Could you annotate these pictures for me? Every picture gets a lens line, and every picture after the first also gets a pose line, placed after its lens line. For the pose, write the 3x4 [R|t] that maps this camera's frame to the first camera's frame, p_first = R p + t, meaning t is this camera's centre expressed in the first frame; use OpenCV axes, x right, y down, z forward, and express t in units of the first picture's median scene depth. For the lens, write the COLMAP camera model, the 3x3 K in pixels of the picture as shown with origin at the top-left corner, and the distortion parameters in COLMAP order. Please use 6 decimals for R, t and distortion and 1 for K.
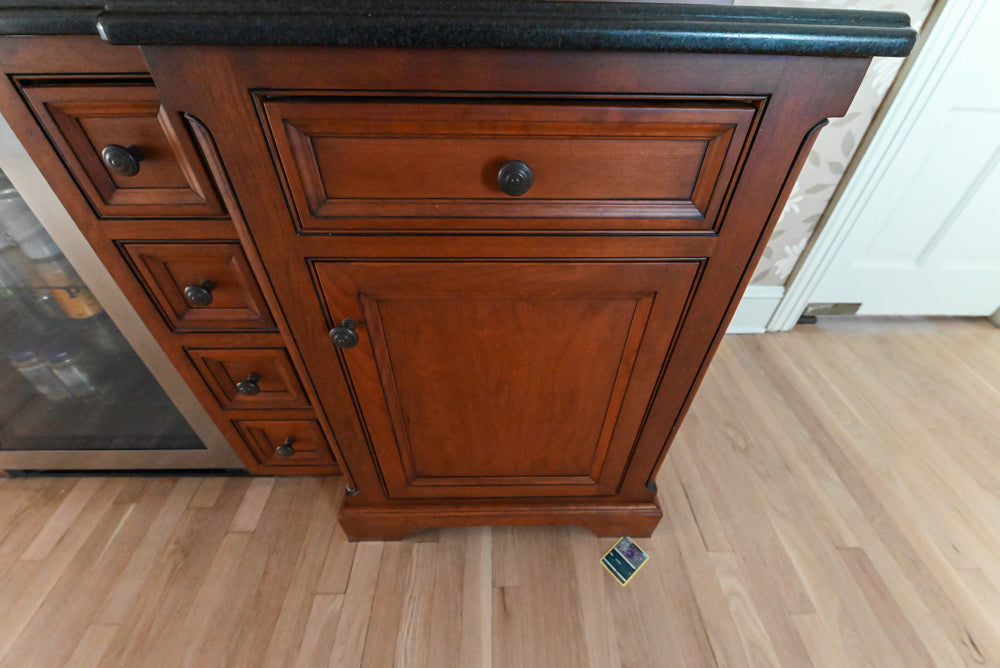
lens RADIAL K [[423.0, 0, 500.0], [0, 423.0, 334.0], [0, 0, 1]] dist [0.006920, -0.008121]
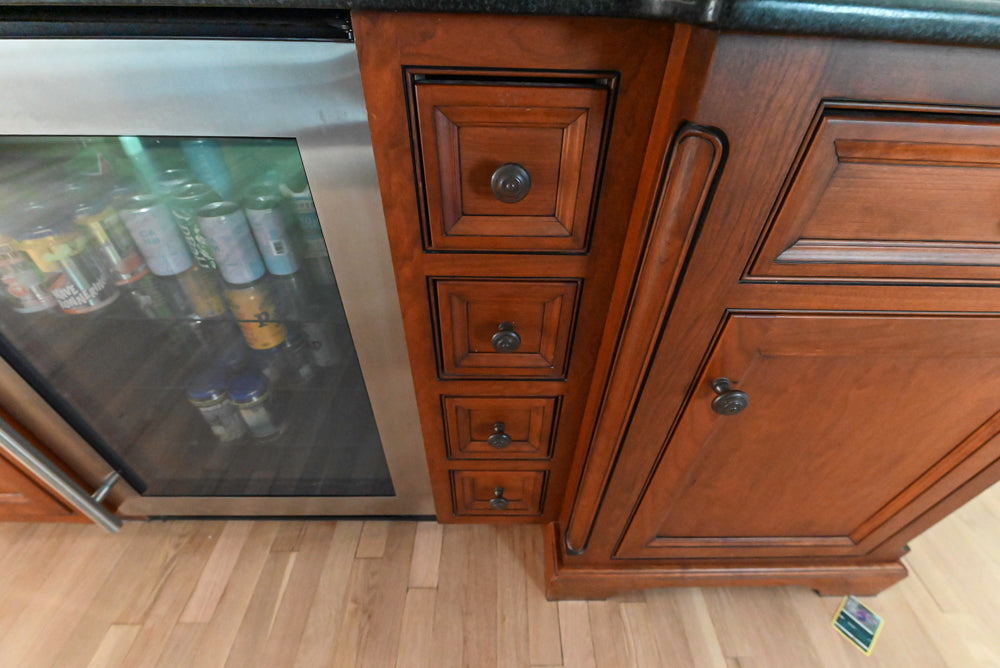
lens RADIAL K [[410.9, 0, 499.8], [0, 410.9, 335.3], [0, 0, 1]] dist [0.006593, -0.008123]
pose [[0.999918, 0.011623, 0.005442, -0.474693], [-0.011549, 0.999842, -0.013539, -0.060166], [-0.005599, 0.013475, 0.999894, 0.122003]]
